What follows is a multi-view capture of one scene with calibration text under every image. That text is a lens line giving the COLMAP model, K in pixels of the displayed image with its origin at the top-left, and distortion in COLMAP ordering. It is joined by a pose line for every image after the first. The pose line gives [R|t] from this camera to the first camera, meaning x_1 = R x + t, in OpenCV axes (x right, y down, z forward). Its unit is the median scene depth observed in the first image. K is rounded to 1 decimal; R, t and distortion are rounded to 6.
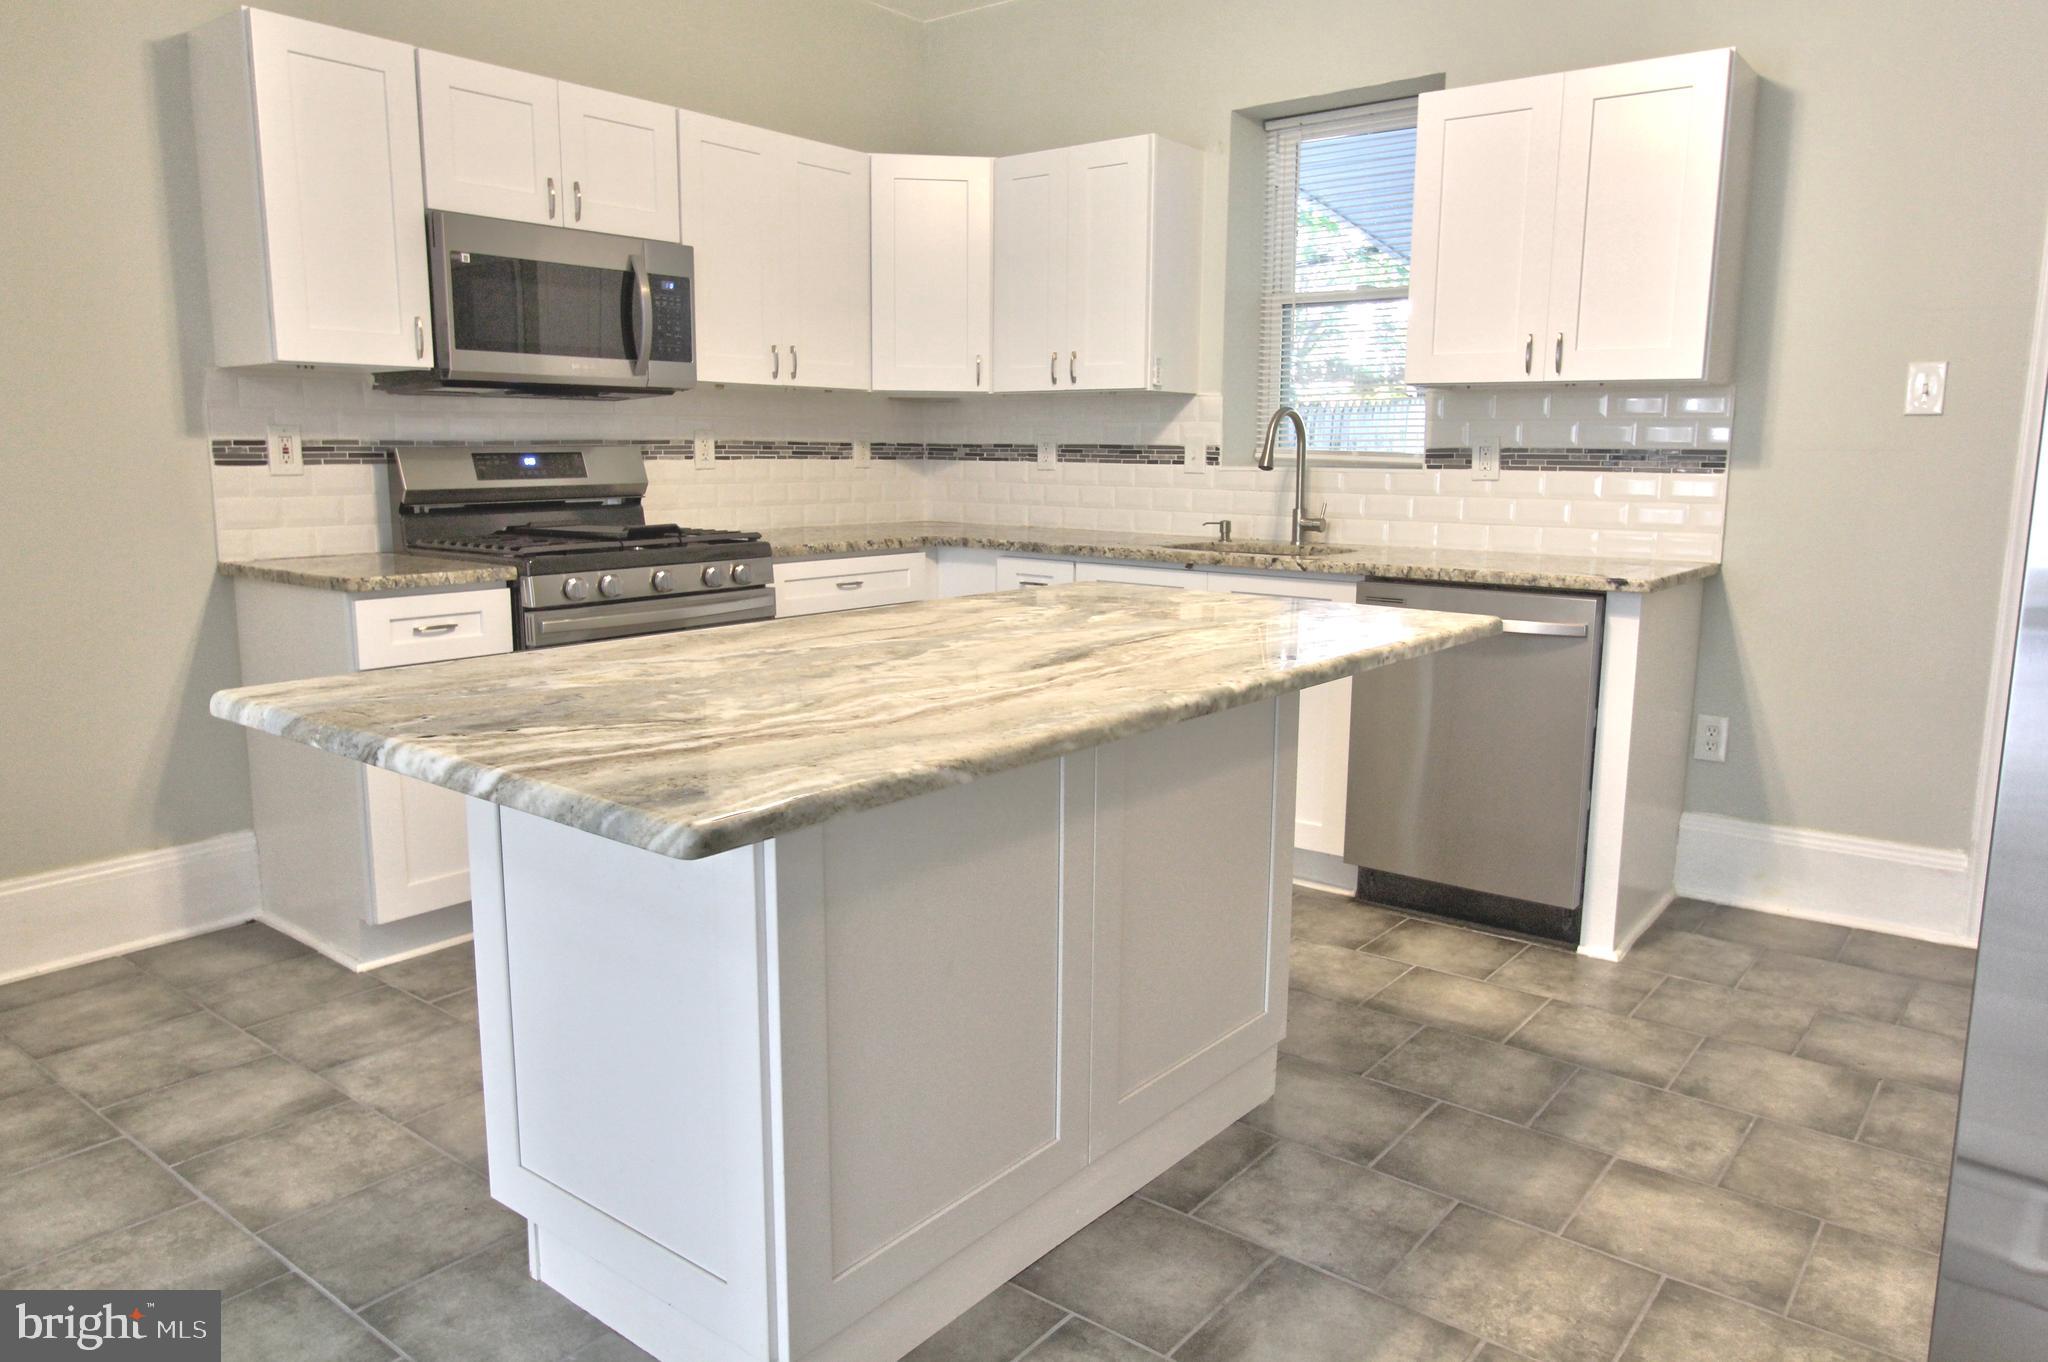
lens RADIAL K [[1381.4, 0, 1029.3], [0, 1381.4, 701.7], [0, 0, 1]] dist [-0.023460, 0.000299]
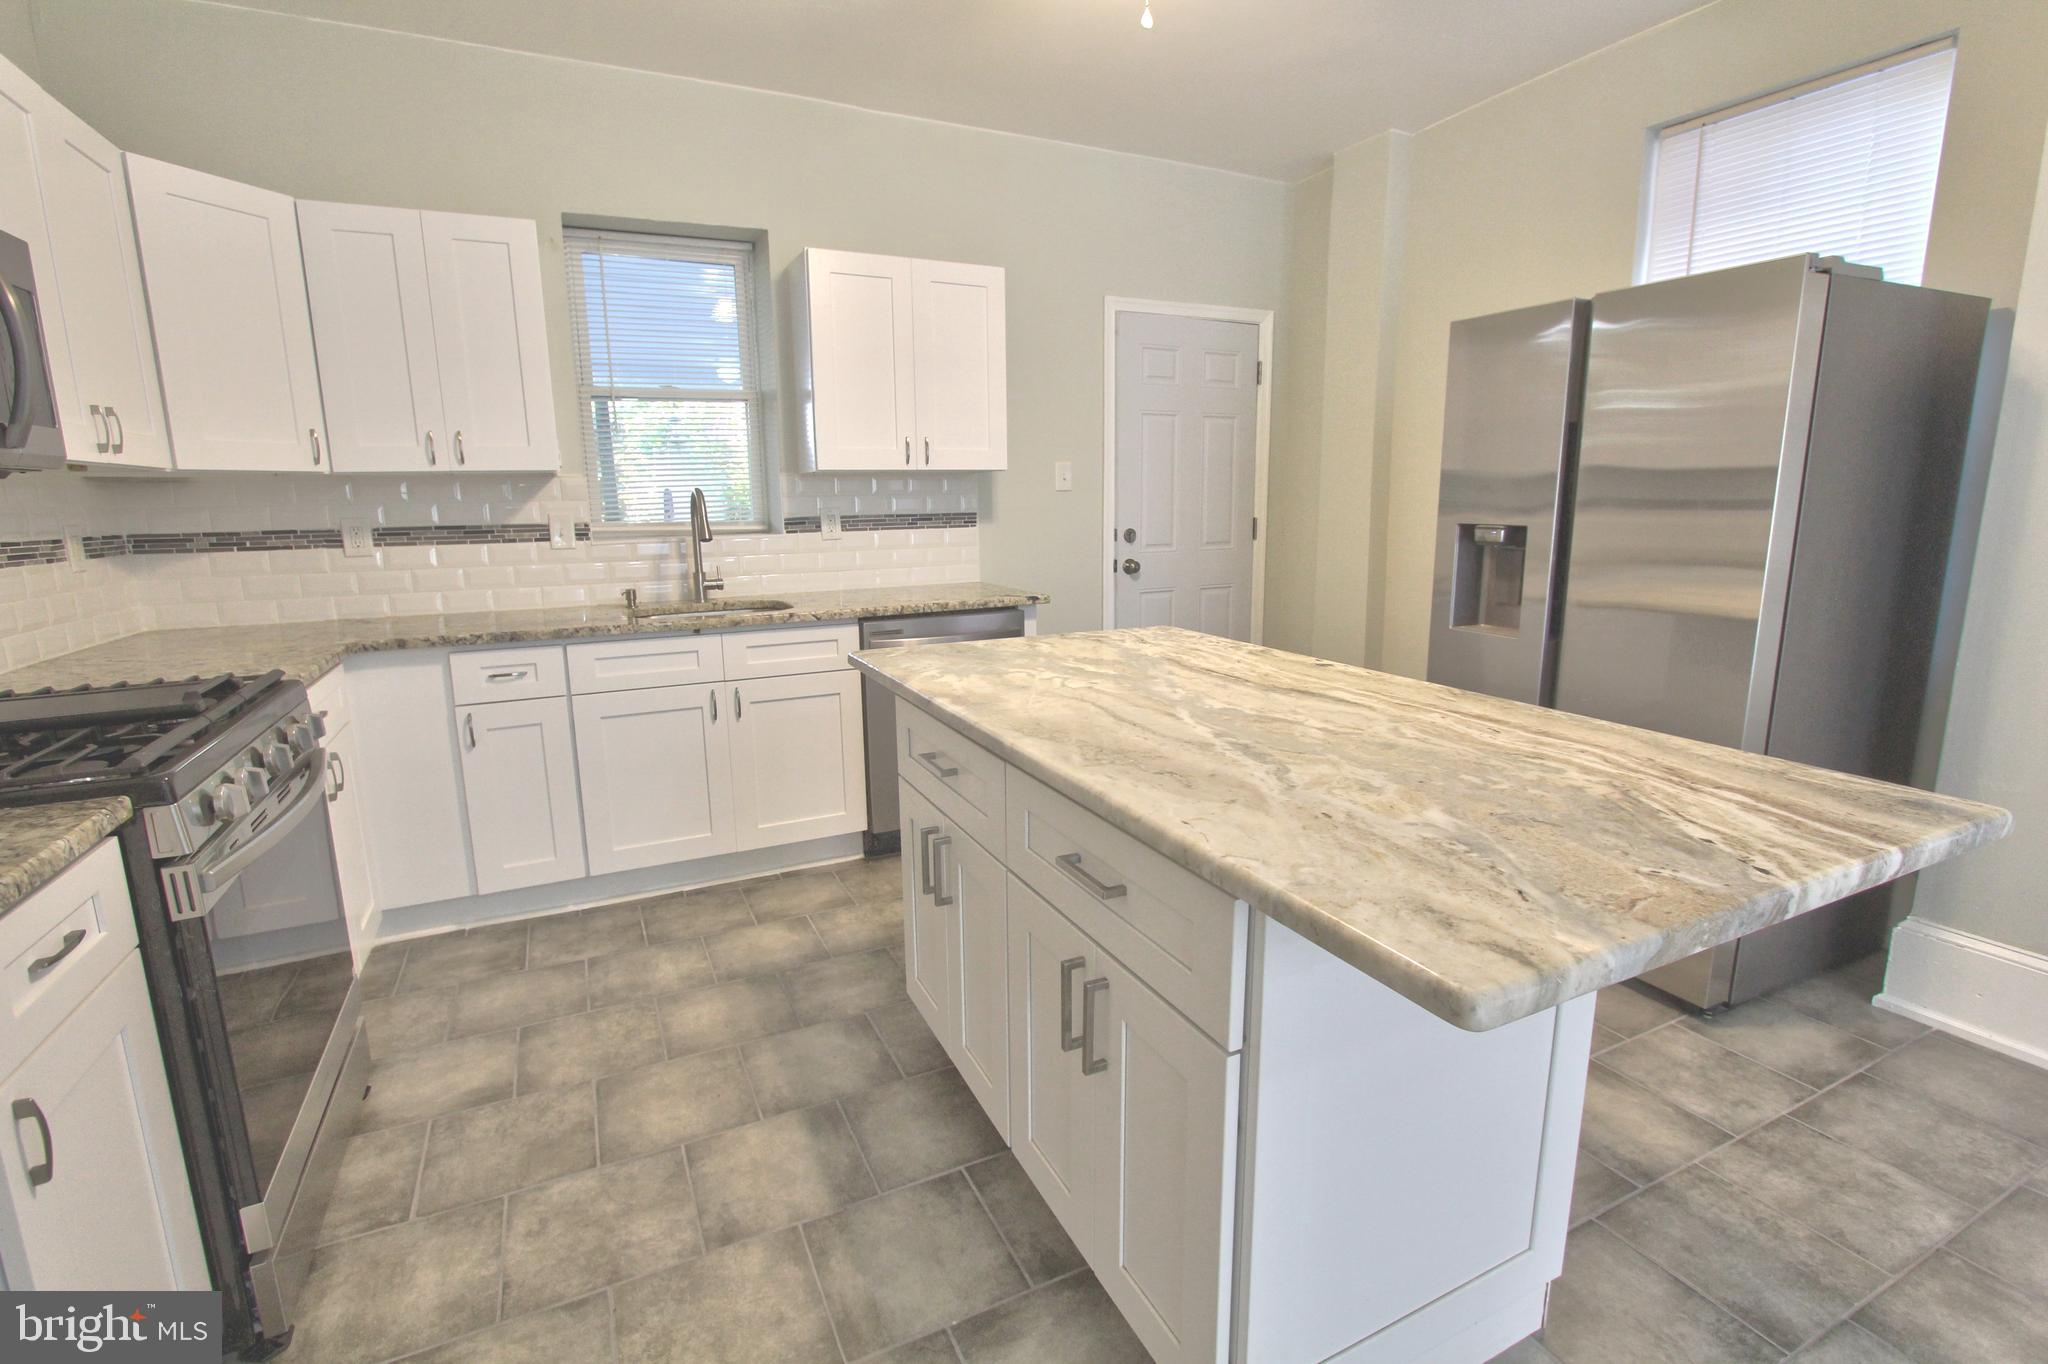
lens RADIAL K [[946.7, 0, 1024.0], [0, 946.7, 682.0], [0, 0, 1]] dist [-0.015632, 0.000620]
pose [[0.433799, -0.188272, 0.881120, -0.444198], [0.181273, 0.976166, 0.119336, -0.099292], [-0.882586, 0.107955, 0.457589, 0.410268]]
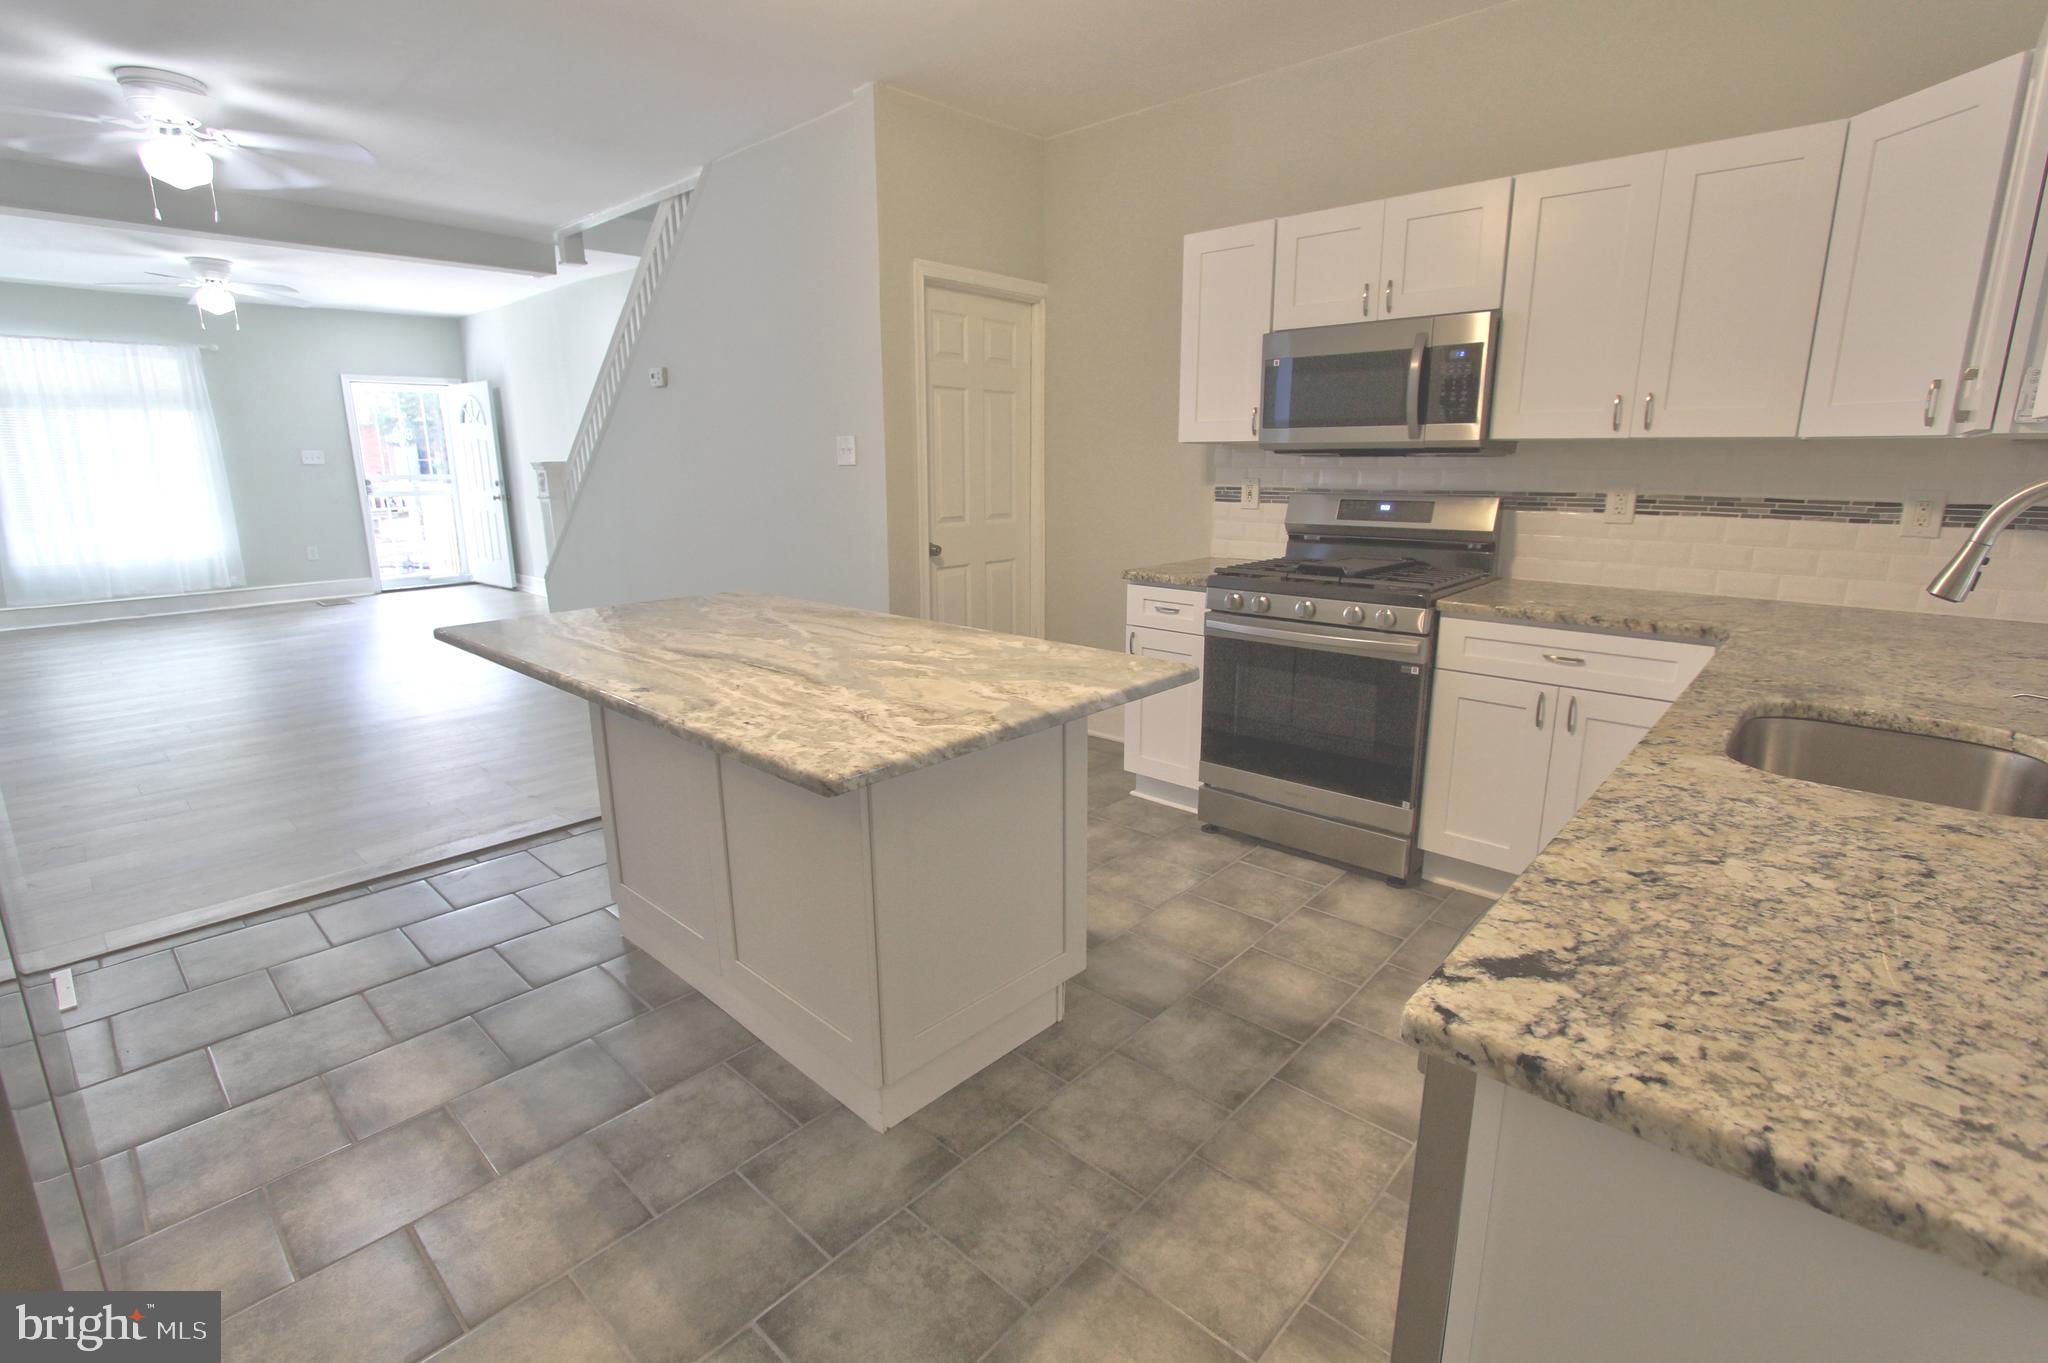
lens RADIAL K [[946.7, 0, 1024.0], [0, 946.7, 681.5], [0, 0, 1]] dist [-0.015632, 0.000620]
pose [[-0.076177, 0.226622, -0.970999, 0.529133], [-0.176623, 0.955362, 0.236829, -0.161957], [0.981326, 0.189542, -0.032750, 0.701469]]
